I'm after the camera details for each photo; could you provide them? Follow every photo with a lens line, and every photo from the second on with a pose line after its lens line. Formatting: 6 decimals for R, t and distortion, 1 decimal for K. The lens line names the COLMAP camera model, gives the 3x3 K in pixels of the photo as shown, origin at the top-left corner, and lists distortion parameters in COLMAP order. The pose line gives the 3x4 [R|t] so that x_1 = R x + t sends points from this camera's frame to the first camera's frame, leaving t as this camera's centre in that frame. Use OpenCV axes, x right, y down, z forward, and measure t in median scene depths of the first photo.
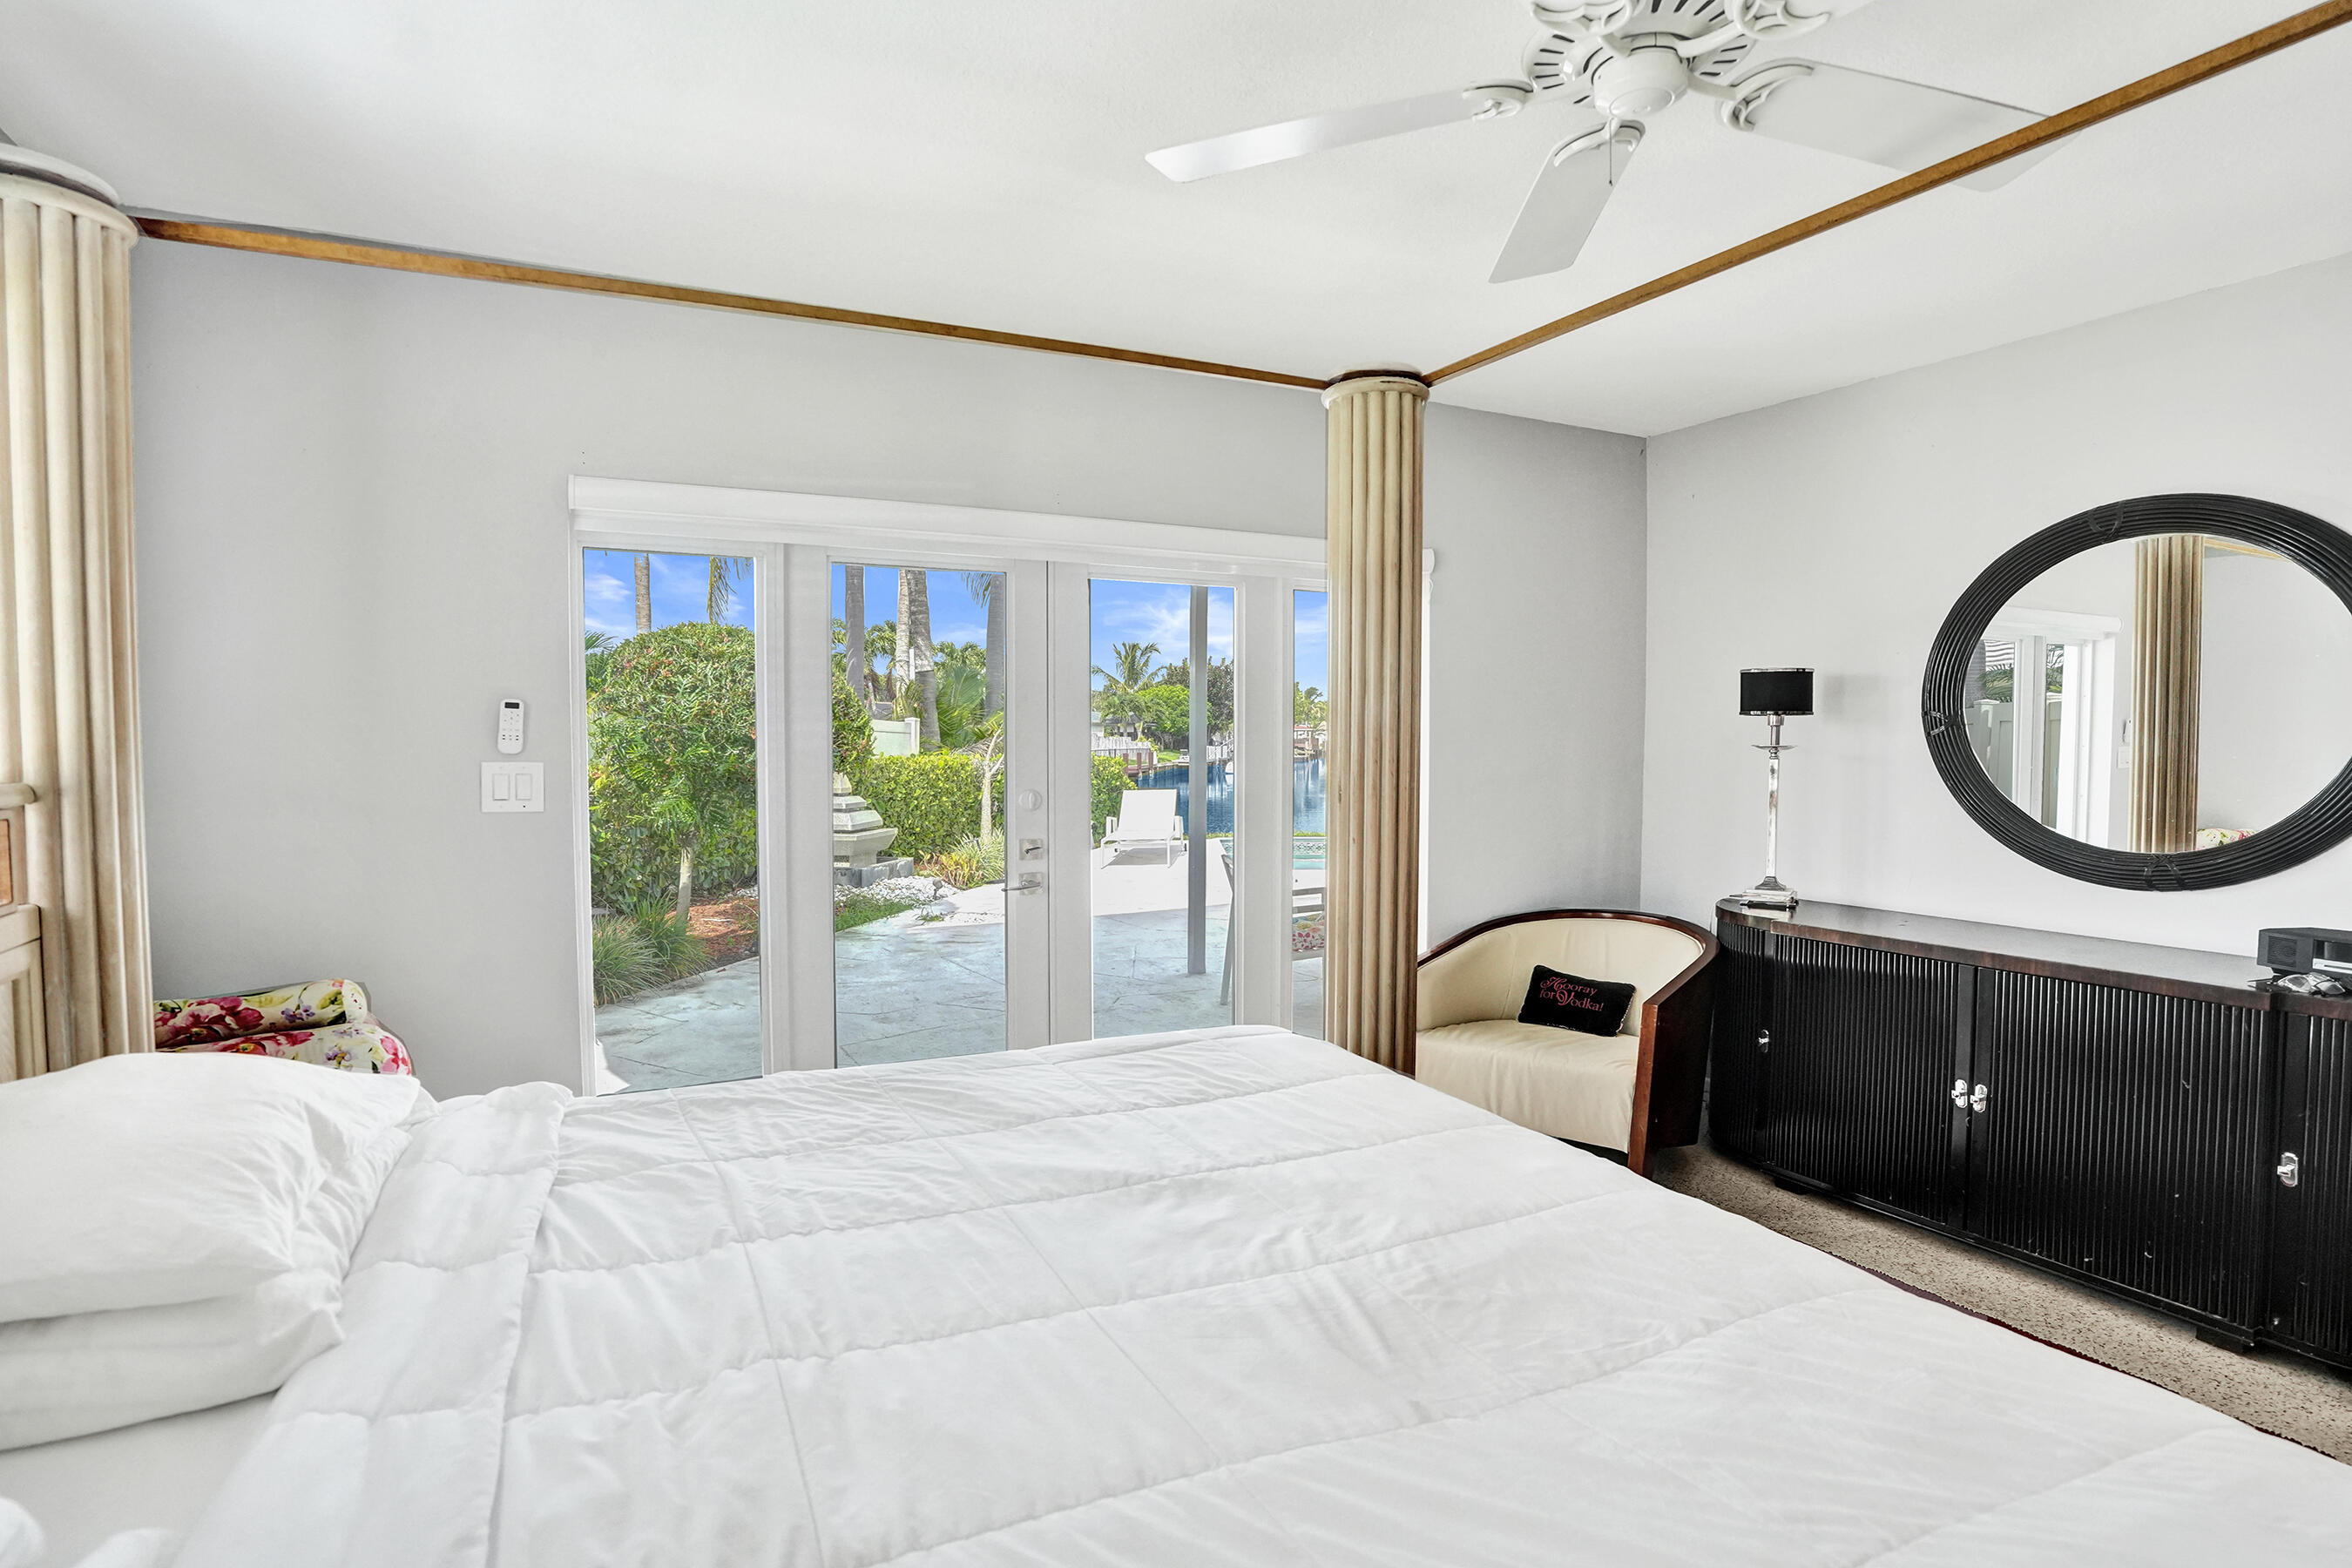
lens RADIAL K [[1227.2, 0, 1166.4], [0, 1227.2, 775.6], [0, 0, 1]] dist [-0.053907, 0.028537]
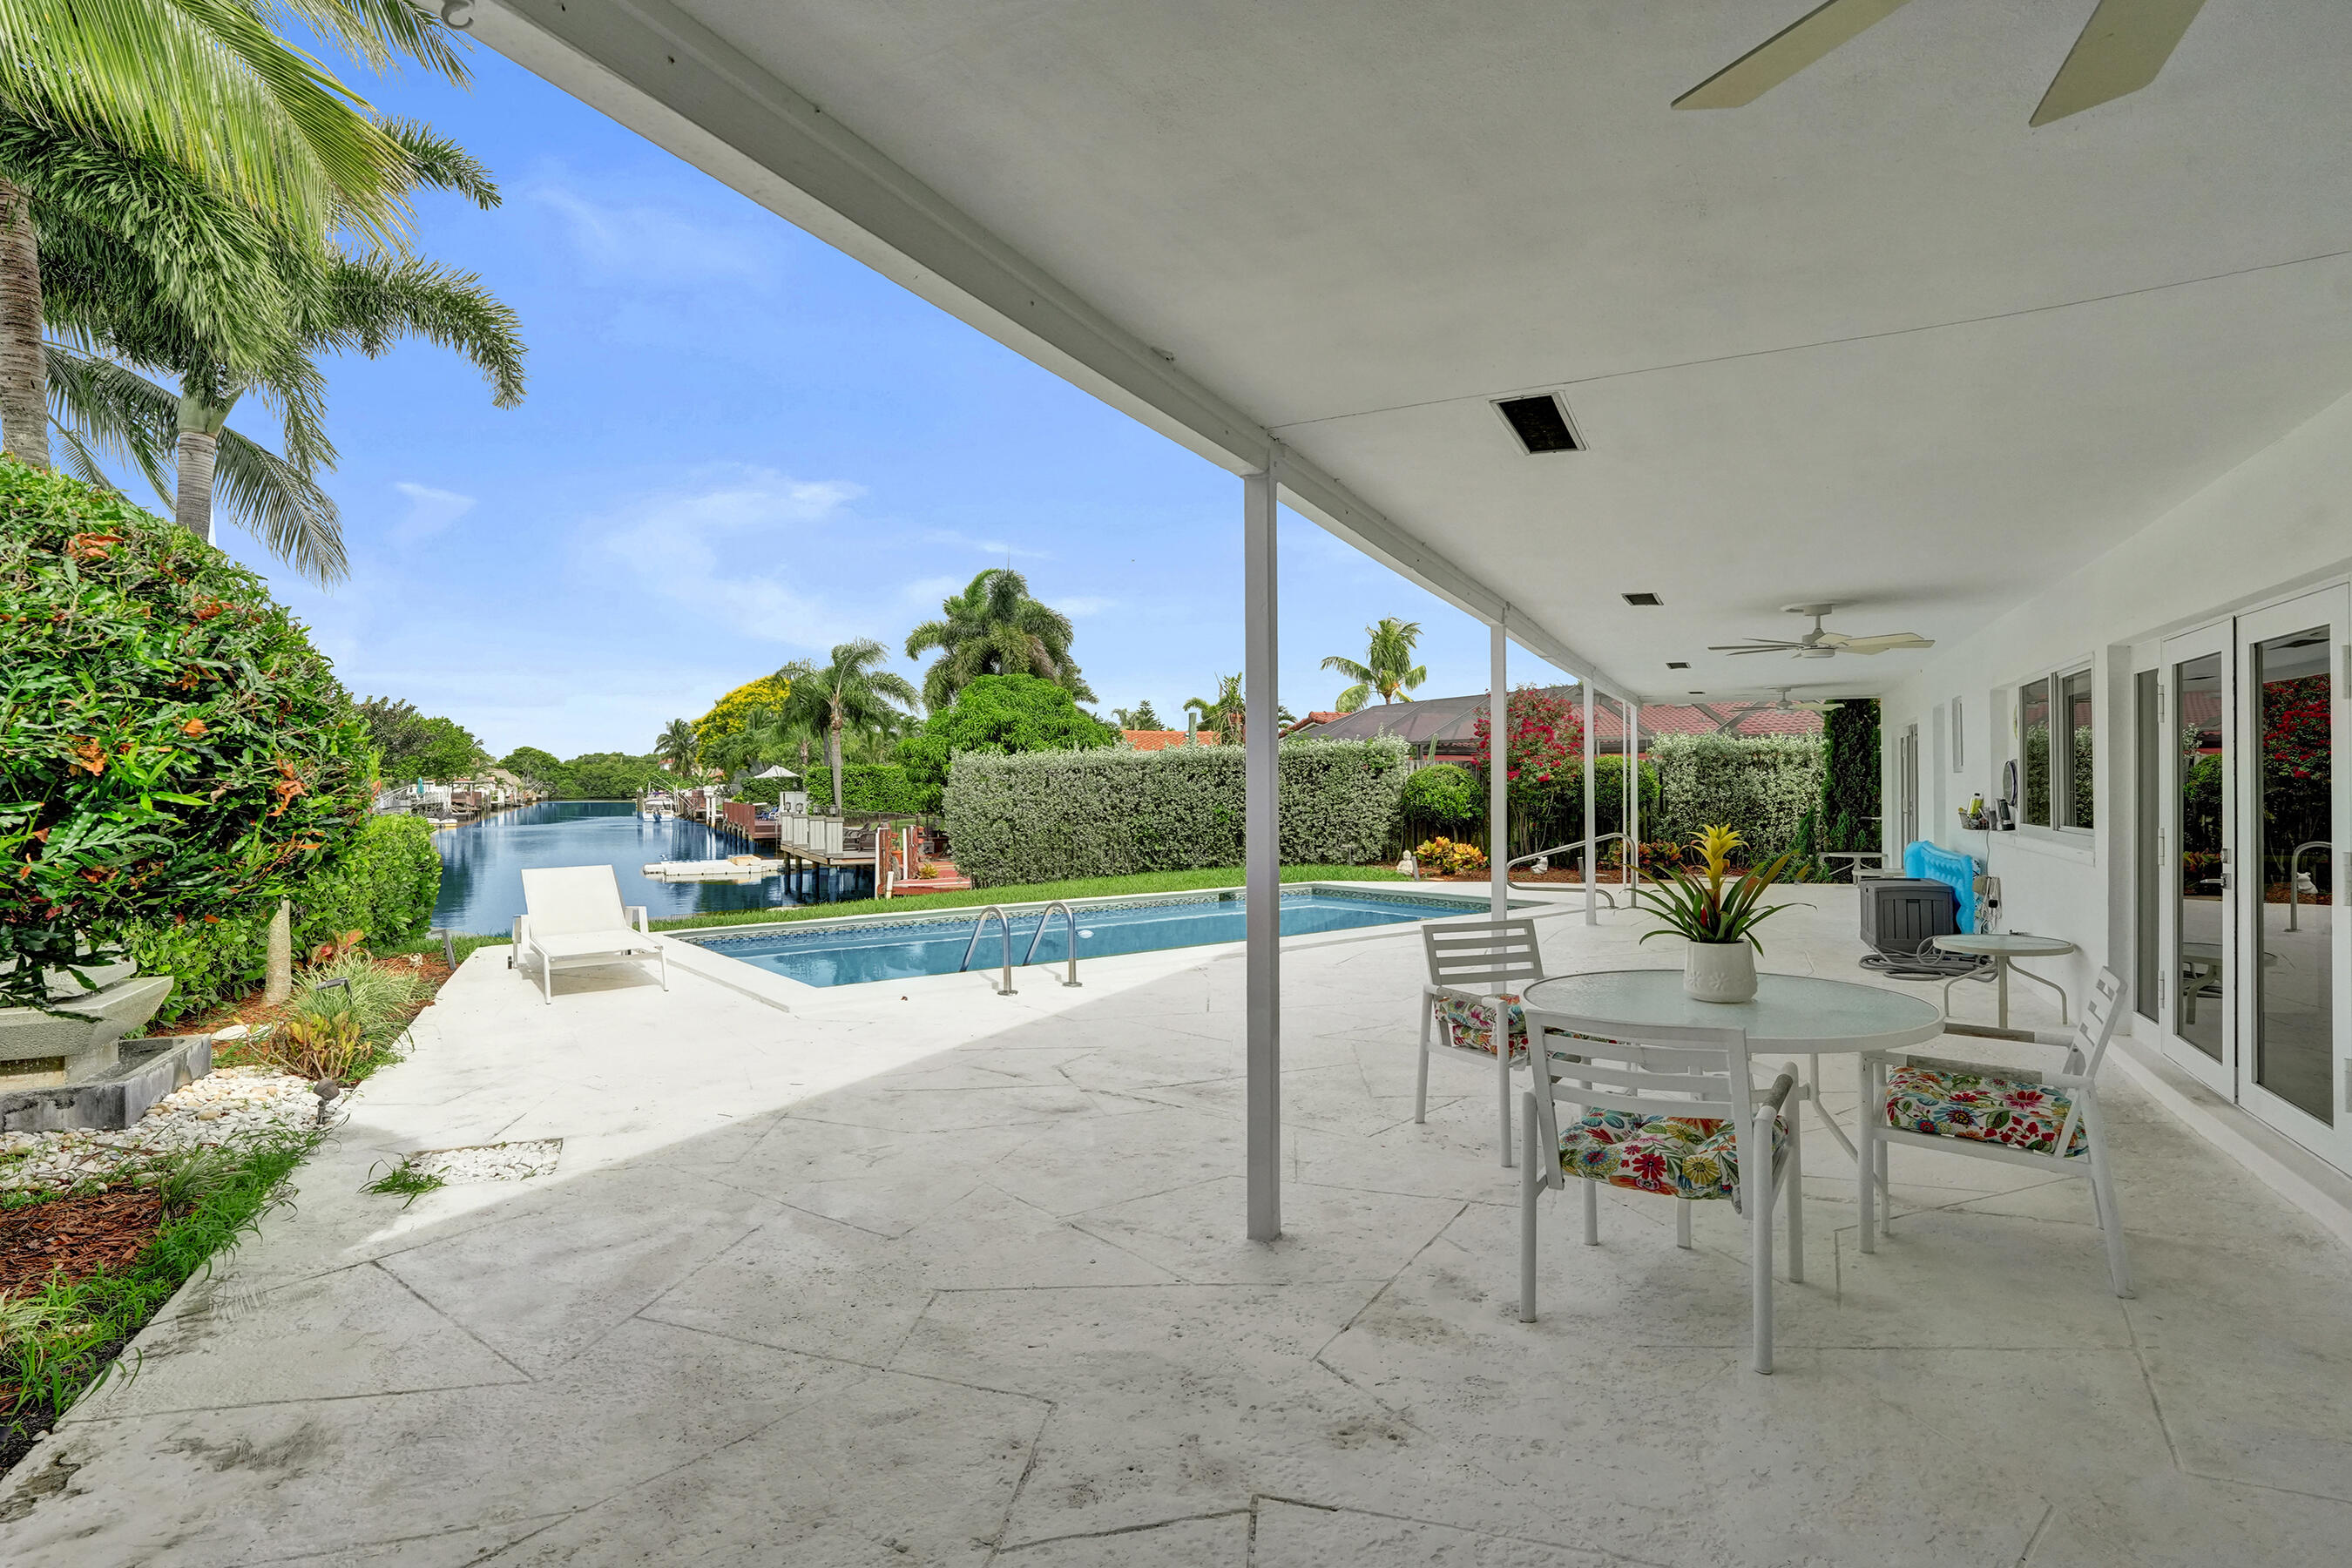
lens RADIAL K [[1227.2, 0, 1182.2], [0, 1227.2, 767.1], [0, 0, 1]] dist [-0.053907, 0.028537]
pose [[0.786798, 0.002336, 0.617206, -0.130412], [0.027934, 0.998833, -0.039390, -0.005698], [-0.616578, 0.048234, 0.785815, 0.257040]]
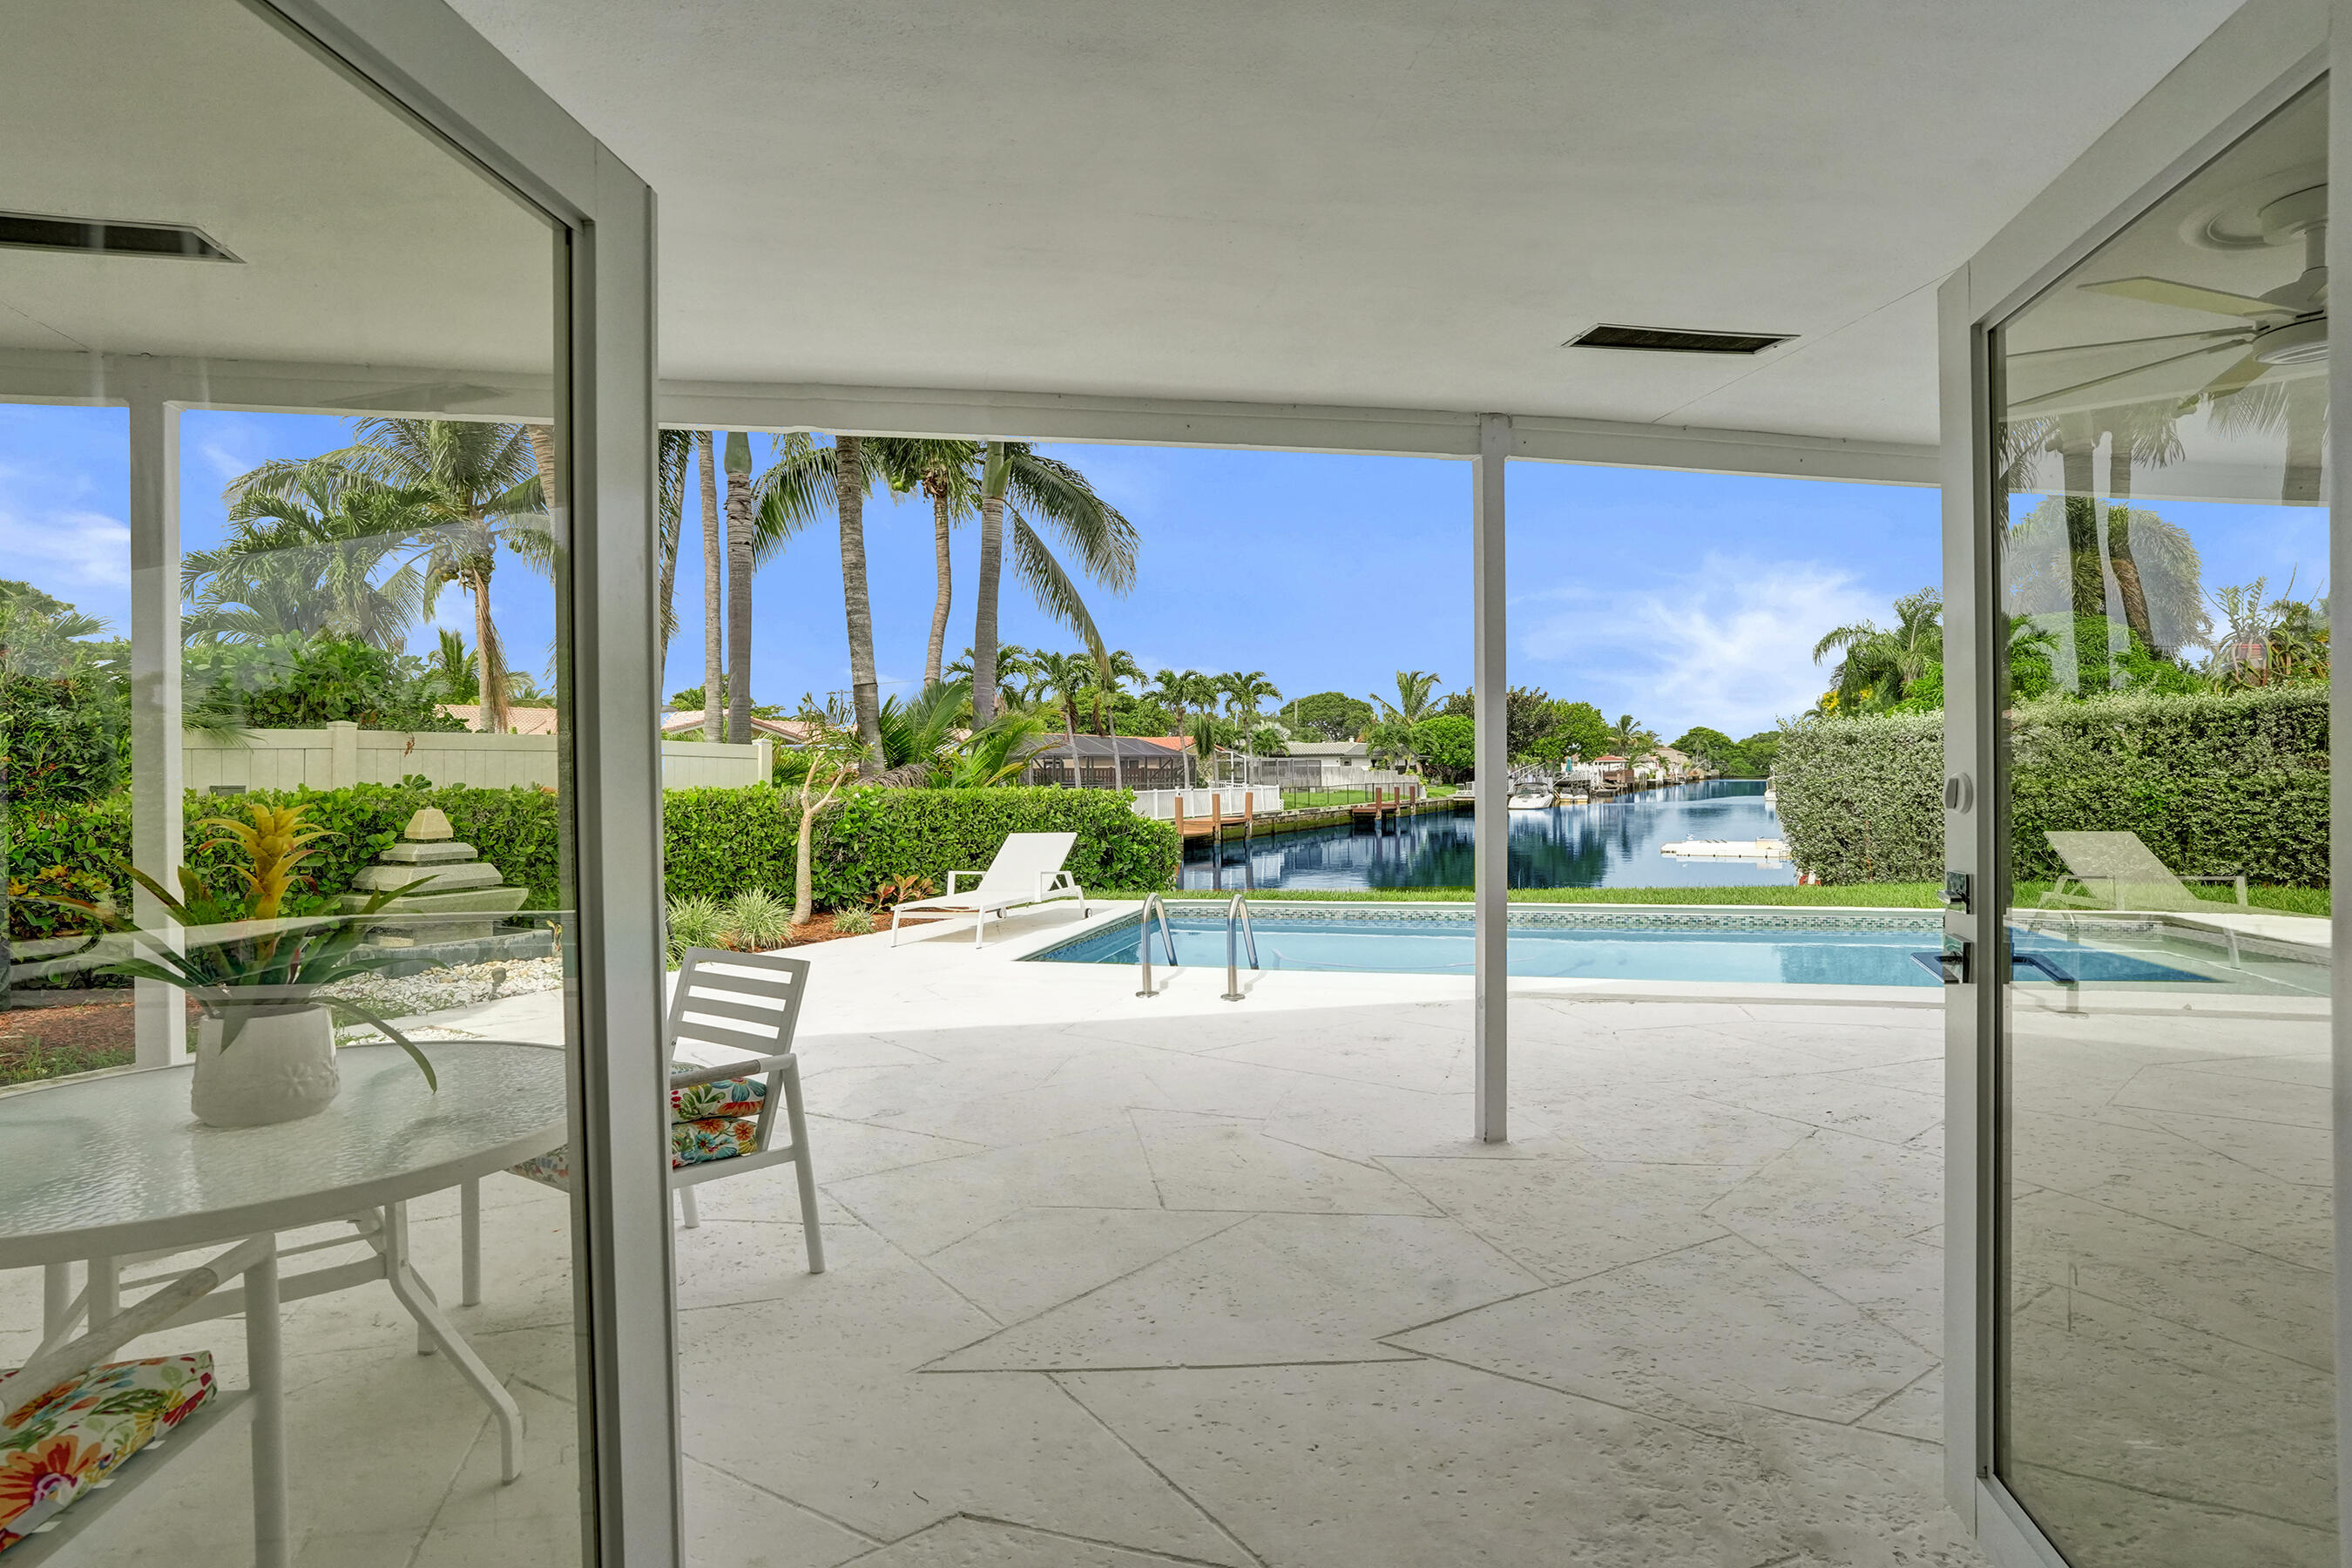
lens RADIAL K [[1227.2, 0, 1176.9], [0, 1227.2, 771.3], [0, 0, 1]] dist [-0.053907, 0.028537]
pose [[0.968006, -0.009848, -0.250732, 0.205777], [0.001591, 0.999450, -0.033114, -0.000260], [0.250920, 0.031656, 0.967490, 0.277999]]
